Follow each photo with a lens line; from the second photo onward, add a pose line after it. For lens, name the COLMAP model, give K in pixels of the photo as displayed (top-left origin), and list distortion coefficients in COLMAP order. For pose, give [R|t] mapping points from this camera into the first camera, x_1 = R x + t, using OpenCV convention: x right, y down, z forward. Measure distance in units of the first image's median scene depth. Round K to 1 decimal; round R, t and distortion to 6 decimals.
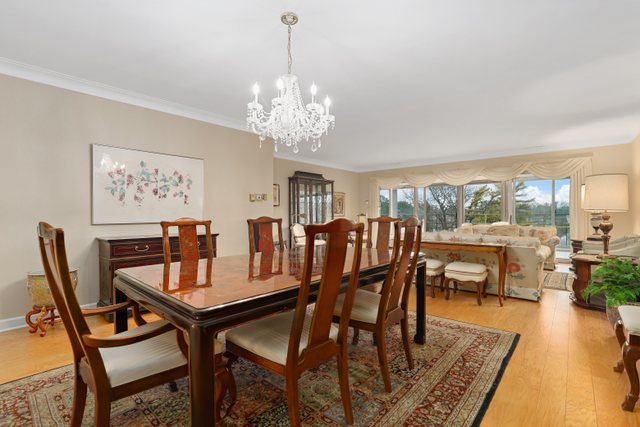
lens RADIAL K [[294.6, 0, 315.1], [0, 294.6, 217.0], [0, 0, 1]] dist [-0.018232, 0.000849]
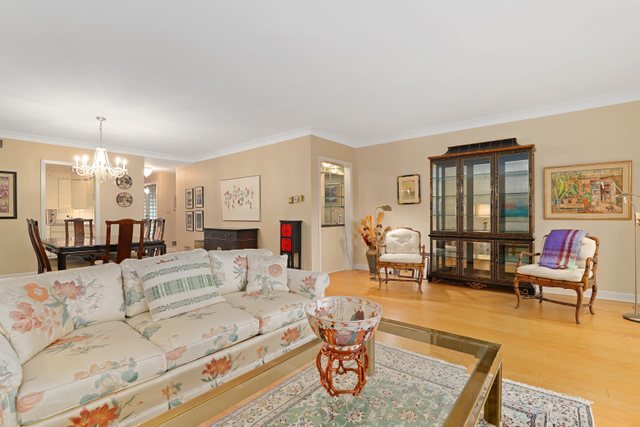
lens RADIAL K [[294.6, 0, 320.6], [0, 294.6, 213.4], [0, 0, 1]] dist [-0.018232, 0.000849]
pose [[0.039626, 0.000343, -0.999215, 1.126152], [-0.005200, 0.999986, 0.000137, -0.023917], [0.999201, 0.005191, 0.039627, 1.386592]]
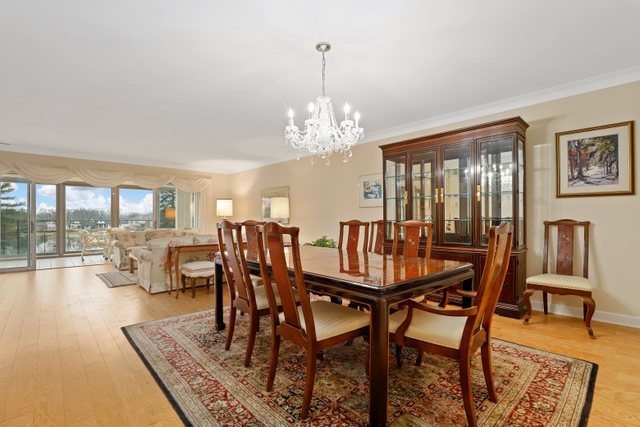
lens RADIAL K [[294.6, 0, 321.1], [0, 294.6, 216.1], [0, 0, 1]] dist [-0.018232, 0.000849]
pose [[0.081990, 0.007953, 0.996601, -0.718317], [0.014821, 0.999848, -0.009198, -0.006300], [-0.996523, 0.015525, 0.081859, 0.523951]]
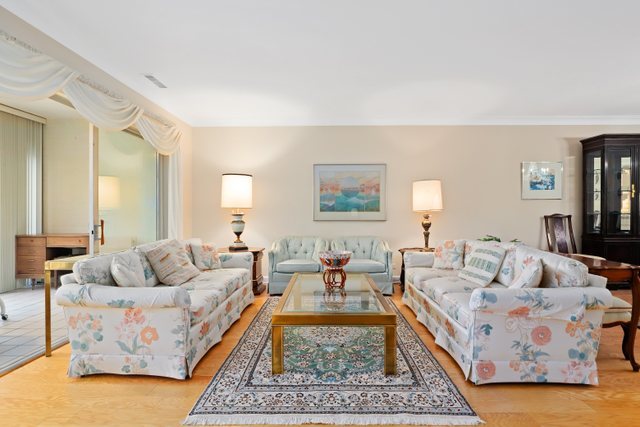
lens RADIAL K [[334.1, 0, 320.0], [0, 334.1, 213.2], [0, 0, 1]] dist [-0.021569, 0.002839]
pose [[-0.648025, 0.006565, 0.761591, 0.223198], [0.016330, 0.999853, 0.005276, -0.023013], [-0.761444, 0.015856, -0.648037, 1.969935]]
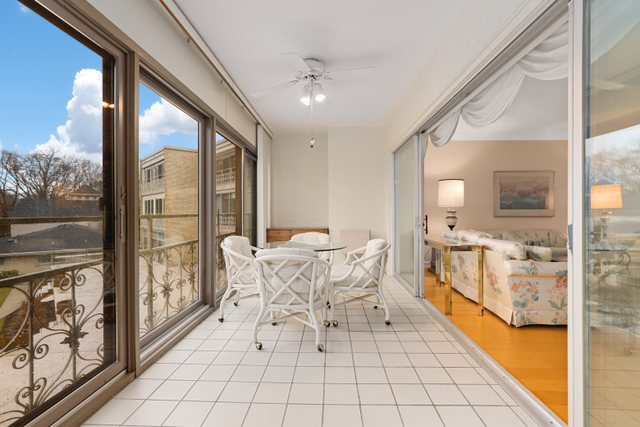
lens RADIAL K [[294.6, 0, 317.4], [0, 294.6, 212.9], [0, 0, 1]] dist [-0.018232, 0.000849]
pose [[-0.630660, 0.006517, 0.776032, 0.698631], [0.018301, 0.999812, 0.006475, -0.030891], [-0.775844, 0.018286, -0.630660, 2.748648]]
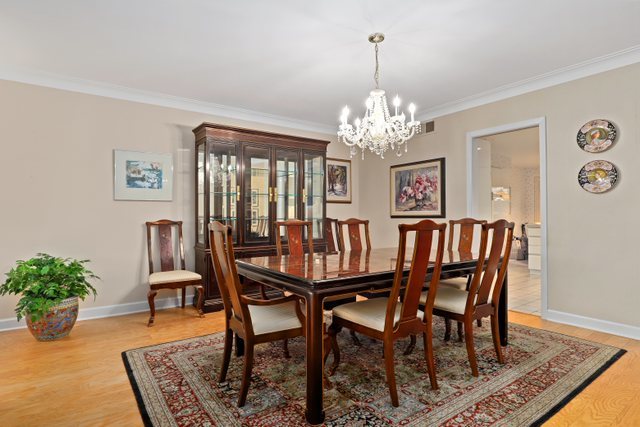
lens RADIAL K [[338.8, 0, 319.2], [0, 338.8, 215.7], [0, 0, 1]] dist [-0.020463, 0.000717]
pose [[-0.975010, 0.008173, 0.222009, -0.097904], [0.010110, 0.999920, 0.007589, -0.013593], [-0.221929, 0.009644, -0.975015, 1.300401]]
